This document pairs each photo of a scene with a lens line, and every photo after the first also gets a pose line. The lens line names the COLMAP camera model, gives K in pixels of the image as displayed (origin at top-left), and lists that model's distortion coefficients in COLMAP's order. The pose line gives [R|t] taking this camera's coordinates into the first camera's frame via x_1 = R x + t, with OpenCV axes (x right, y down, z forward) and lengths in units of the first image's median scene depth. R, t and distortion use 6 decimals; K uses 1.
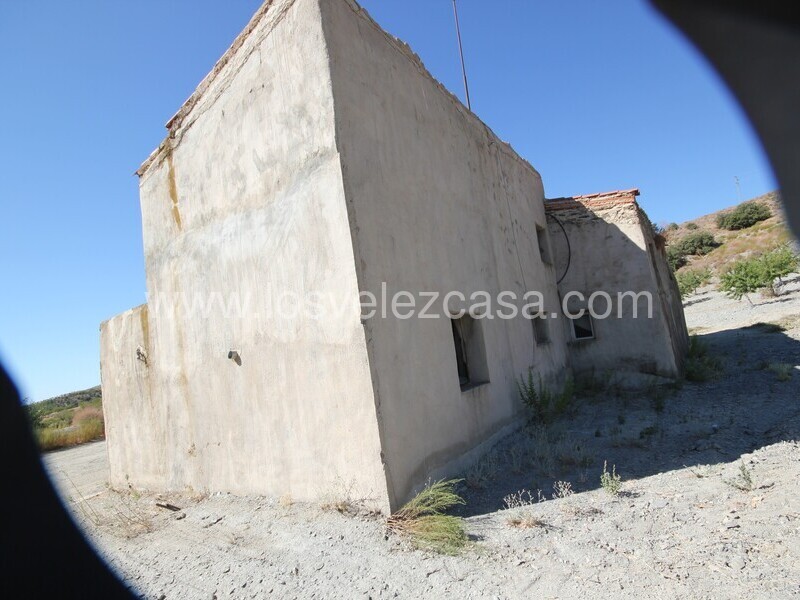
lens RADIAL K [[415.9, 0, 402.0], [0, 415.9, 309.0], [0, 0, 1]] dist [0.002730, -0.005067]
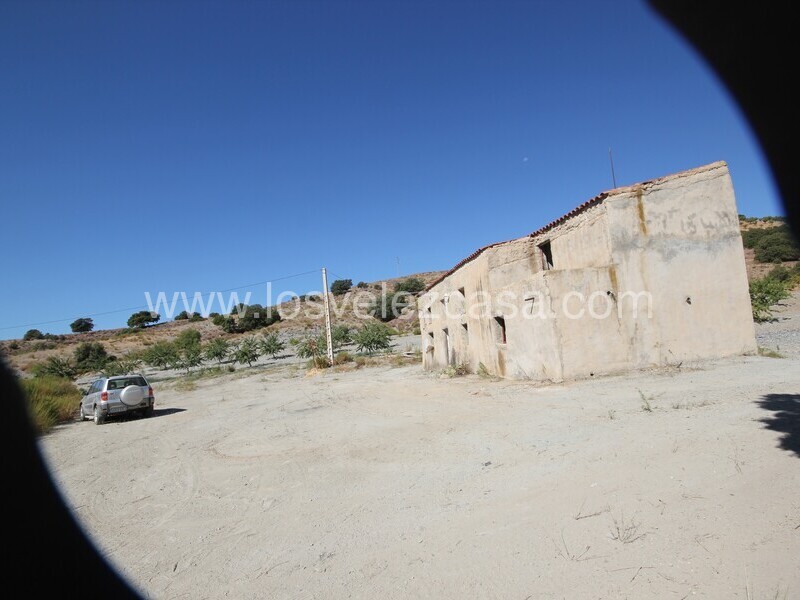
lens RADIAL K [[415.9, 0, 402.0], [0, 415.9, 309.0], [0, 0, 1]] dist [0.002730, -0.005067]
pose [[0.712746, 0.150067, 0.685181, -2.656180], [-0.087289, 0.988228, -0.125639, 0.505139], [-0.695969, 0.029740, 0.717455, 0.392335]]
